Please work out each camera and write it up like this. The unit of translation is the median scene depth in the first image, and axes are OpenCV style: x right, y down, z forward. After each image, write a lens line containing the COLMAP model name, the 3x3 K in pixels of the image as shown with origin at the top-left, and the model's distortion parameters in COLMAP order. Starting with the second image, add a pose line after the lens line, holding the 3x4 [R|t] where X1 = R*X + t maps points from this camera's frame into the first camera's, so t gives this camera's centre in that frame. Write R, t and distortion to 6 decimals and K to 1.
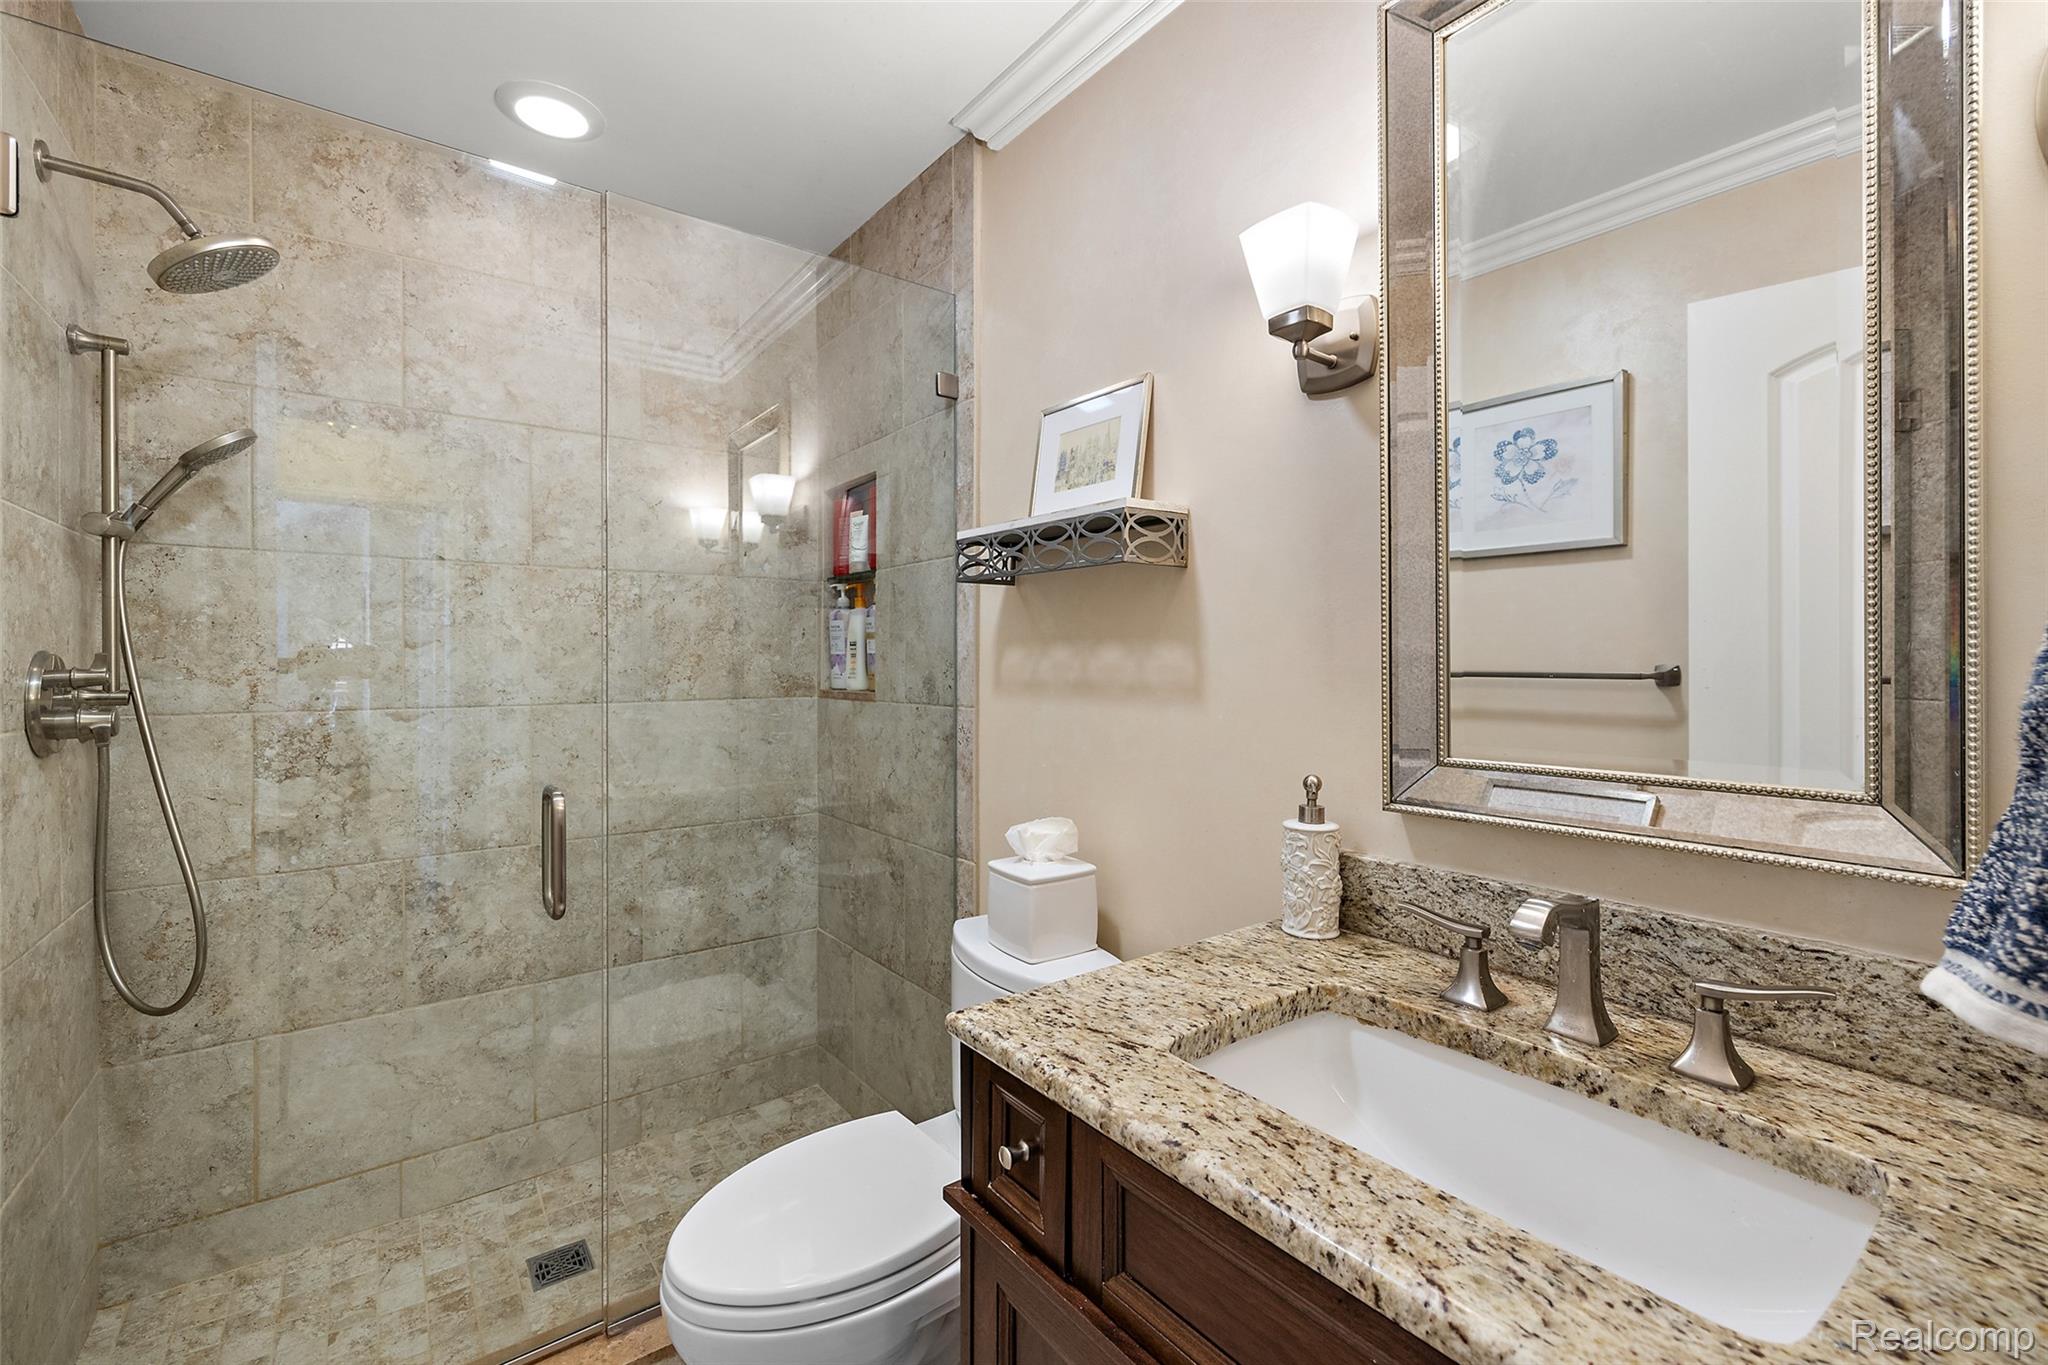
lens RADIAL K [[868.5, 0, 1023.8], [0, 868.5, 664.9], [0, 0, 1]] dist [0.001256, 0.000583]
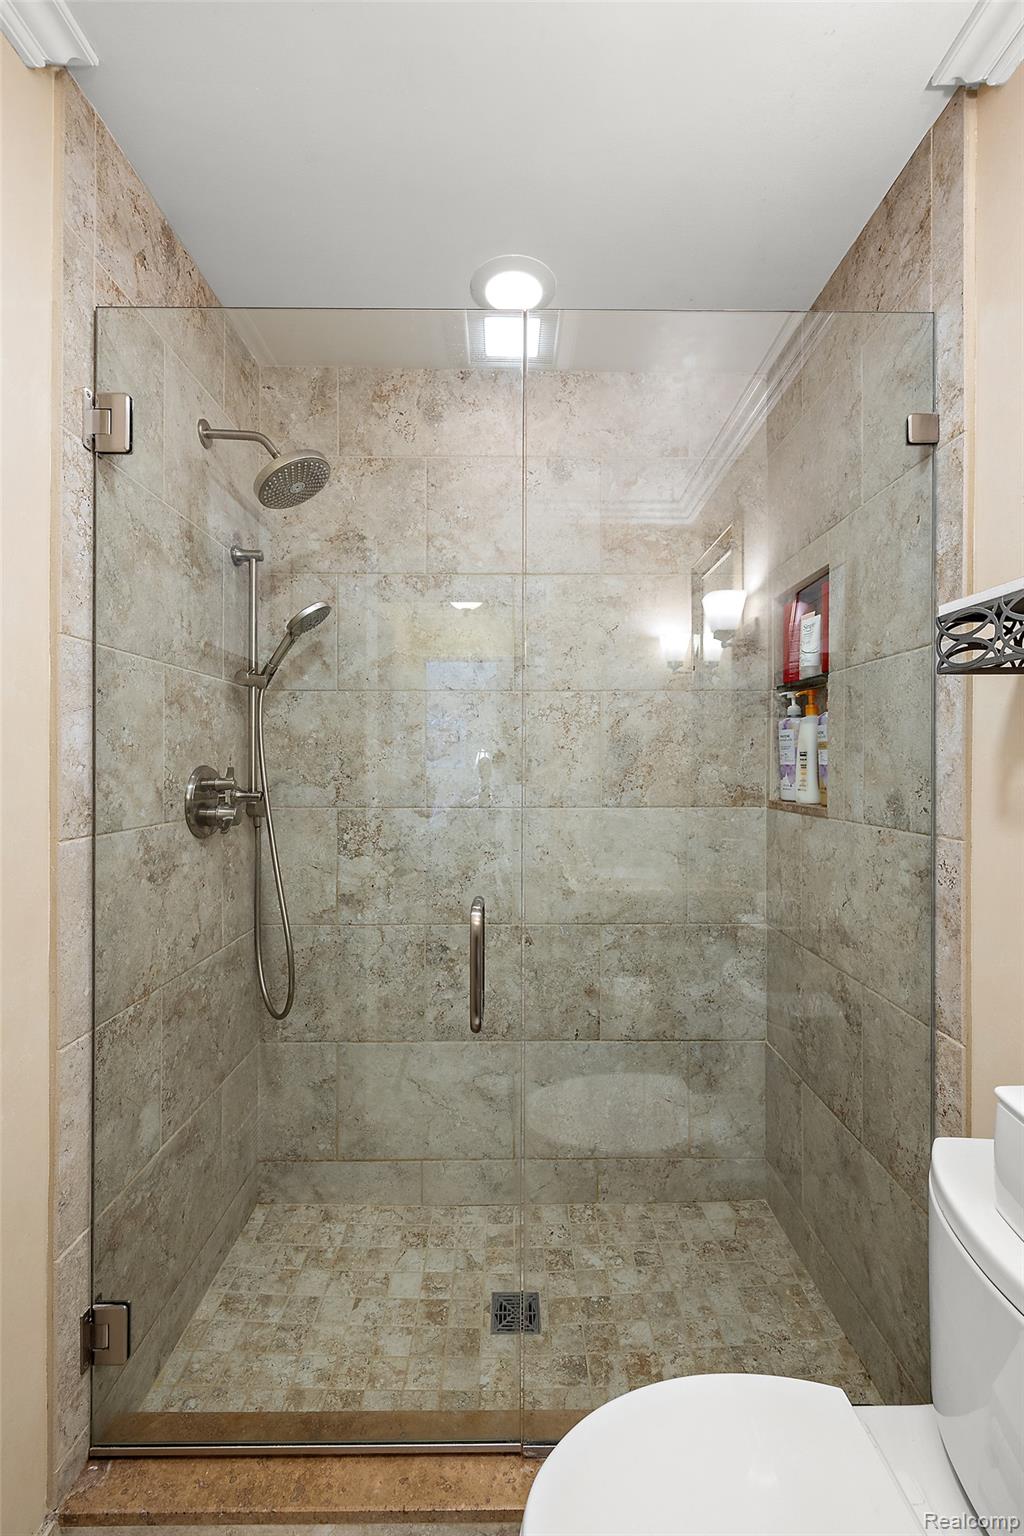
lens RADIAL K [[651.4, 0, 517.9], [0, 651.4, 760.7], [0, 0, 1]] dist [0.001256, 0.000583]
pose [[0.803396, 0.001328, -0.595443, -0.029971], [-0.004548, 0.999982, -0.003906, -0.015723], [0.595427, 0.005847, 0.803388, 0.303856]]
